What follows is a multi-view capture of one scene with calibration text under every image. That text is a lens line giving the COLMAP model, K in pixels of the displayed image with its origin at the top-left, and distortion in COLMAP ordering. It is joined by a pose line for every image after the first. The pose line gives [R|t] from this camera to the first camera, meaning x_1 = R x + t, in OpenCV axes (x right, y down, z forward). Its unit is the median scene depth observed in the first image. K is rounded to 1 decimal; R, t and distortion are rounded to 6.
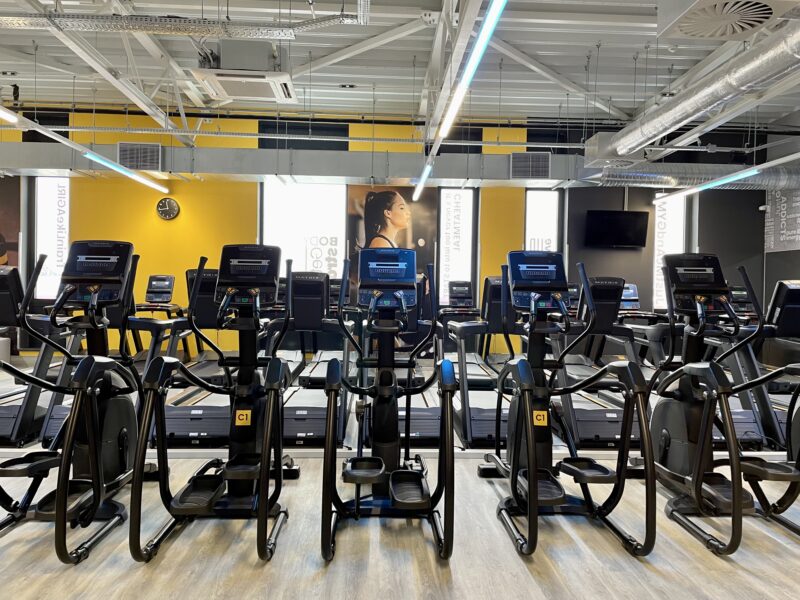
lens RADIAL K [[600.6, 0, 400.5], [0, 600.6, 298.6], [0, 0, 1]] dist [0.041573, -0.063988]
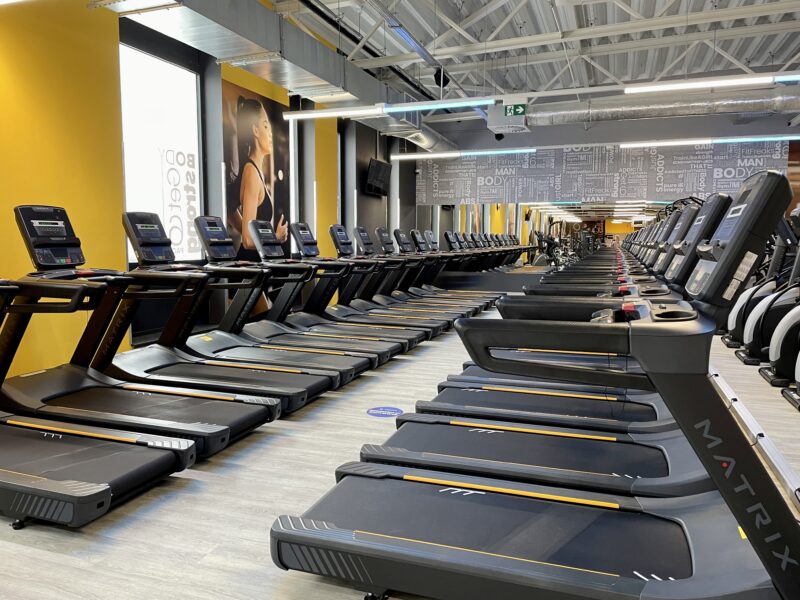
lens RADIAL K [[600.6, 0, 399.0], [0, 600.6, 299.9], [0, 0, 1]] dist [0.041573, -0.063988]
pose [[0.388814, -0.101836, 0.915671, -0.639112], [0.035231, 0.994789, 0.095675, 0.000108], [-0.920643, -0.004940, 0.390375, 0.535331]]
